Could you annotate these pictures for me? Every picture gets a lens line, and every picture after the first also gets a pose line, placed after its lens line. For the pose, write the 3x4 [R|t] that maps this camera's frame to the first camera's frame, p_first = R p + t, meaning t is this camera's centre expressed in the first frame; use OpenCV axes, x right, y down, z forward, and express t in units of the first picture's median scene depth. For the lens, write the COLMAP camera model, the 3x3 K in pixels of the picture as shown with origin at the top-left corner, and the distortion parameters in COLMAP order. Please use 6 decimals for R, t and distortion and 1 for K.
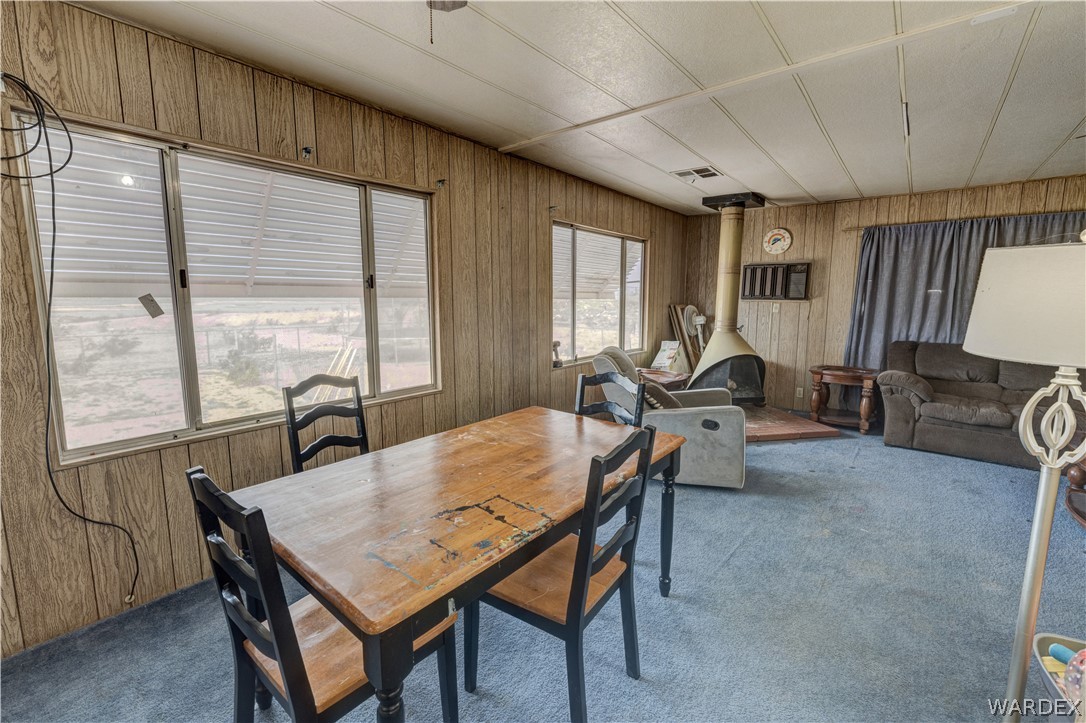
lens RADIAL K [[452.0, 0, 544.7], [0, 452.0, 355.4], [0, 0, 1]] dist [-0.001820, -0.000433]
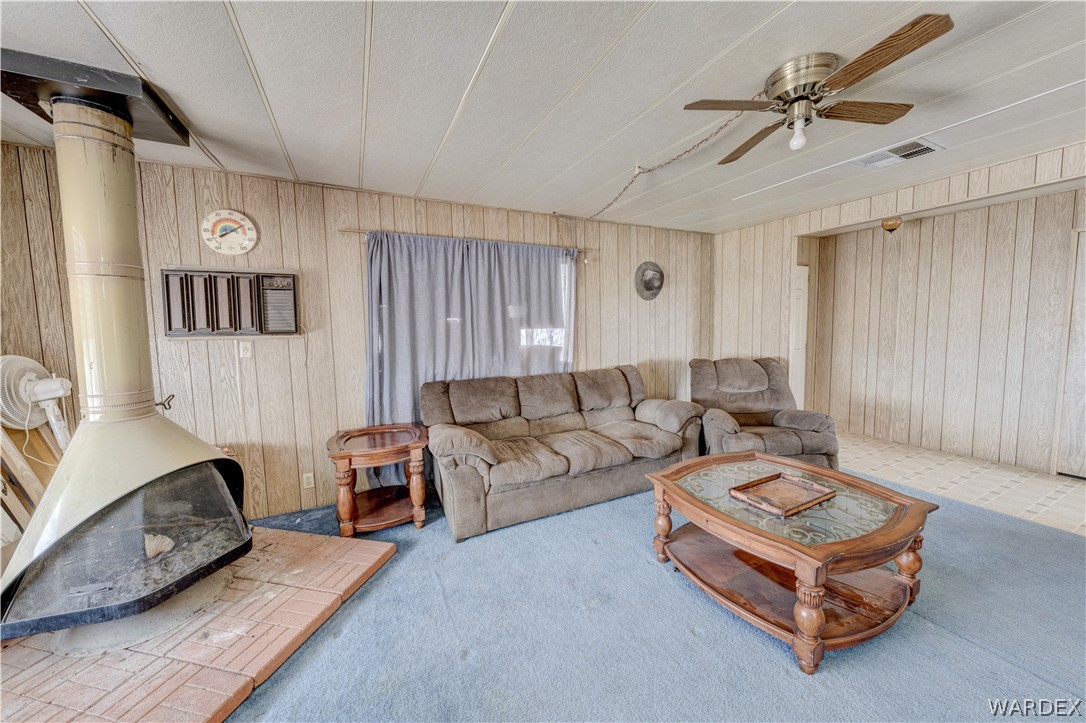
lens RADIAL K [[382.5, 0, 542.1], [0, 382.5, 354.8], [0, 0, 1]] dist [-0.005679, -0.000161]
pose [[0.411403, -0.080787, 0.907866, 0.270709], [0.132908, 0.990735, 0.027934, -0.073876], [-0.901711, 0.109171, 0.418329, 0.546321]]
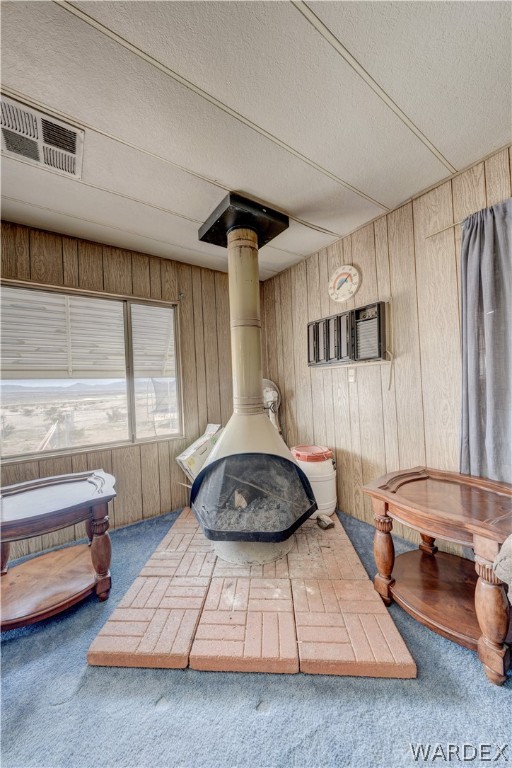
lens RADIAL K [[264.3, 0, 251.8], [0, 264.3, 384.8], [0, 0, 1]] dist [-0.002073, -0.000130]
pose [[0.960661, -0.045781, -0.273924, 0.563842], [0.010903, 0.991776, -0.127517, -0.048165], [0.277509, 0.119514, 0.953260, 0.676367]]
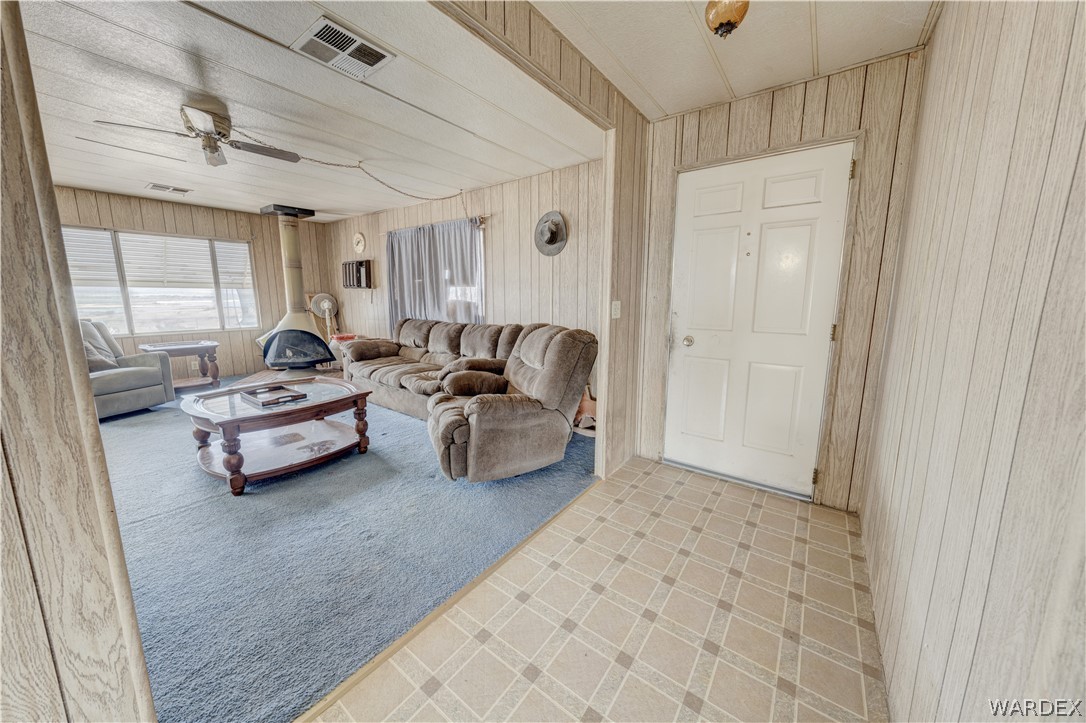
lens RADIAL K [[373.7, 0, 542.2], [0, 373.7, 354.7], [0, 0, 1]] dist [-0.002073, -0.000130]
pose [[0.999035, -0.007592, 0.043264, 1.158503], [0.006265, 0.999508, 0.030727, 0.043027], [-0.043476, -0.030426, 0.998591, -0.118605]]
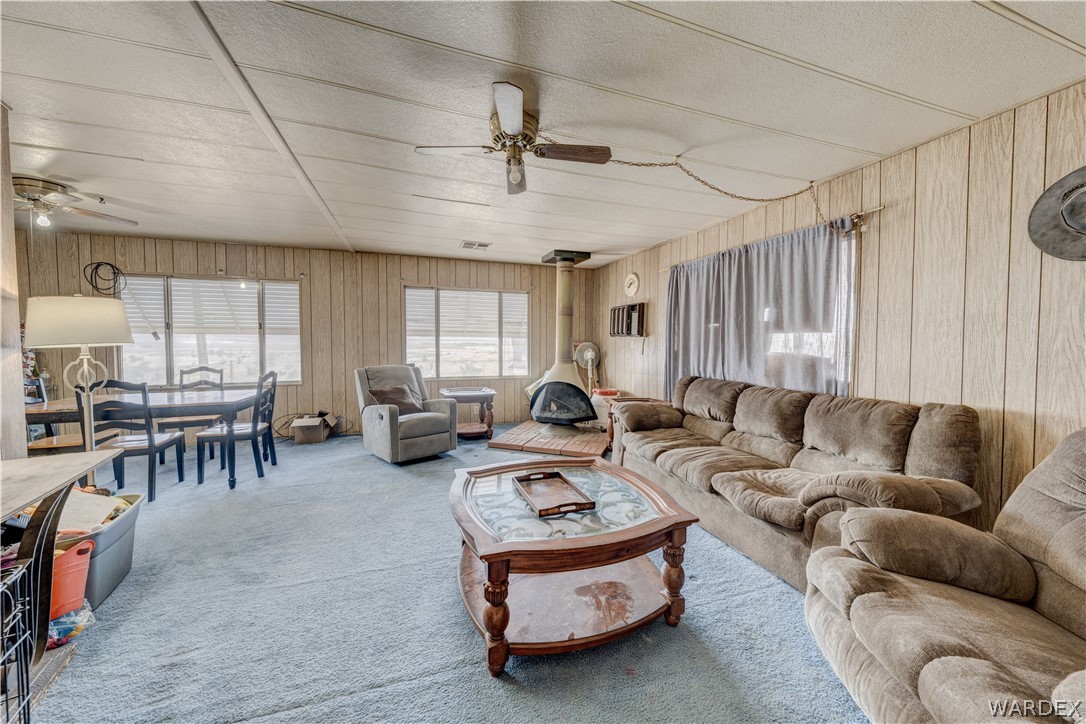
lens RADIAL K [[378.3, 0, 543.1], [0, 378.3, 355.2], [0, 0, 1]] dist [-0.000899, -0.000036]
pose [[0.853340, 0.018283, -0.521034, 0.958073], [-0.067635, 0.994822, -0.075863, 0.007161], [0.516949, 0.099977, 0.850158, 0.126831]]
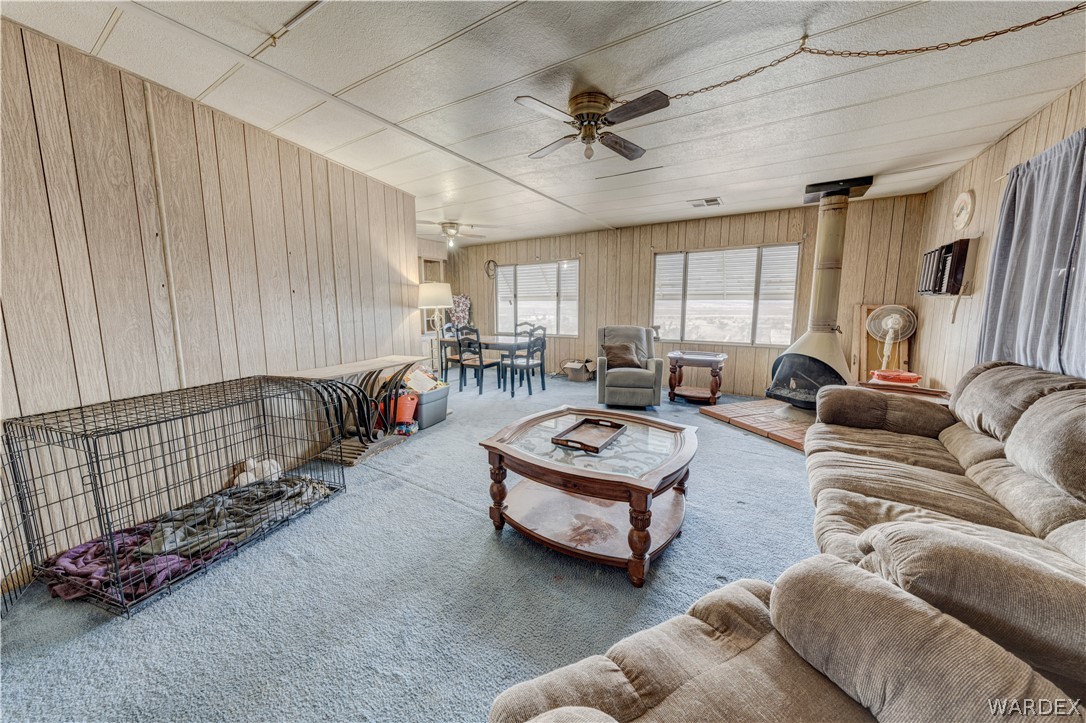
lens RADIAL K [[373.7, 0, 542.2], [0, 373.7, 354.7], [0, 0, 1]] dist [-0.002073, -0.000130]
pose [[0.127589, 0.124335, -0.984003, 1.195674], [-0.126659, 0.986031, 0.108168, -0.017938], [0.983707, 0.110831, 0.141555, 0.360987]]
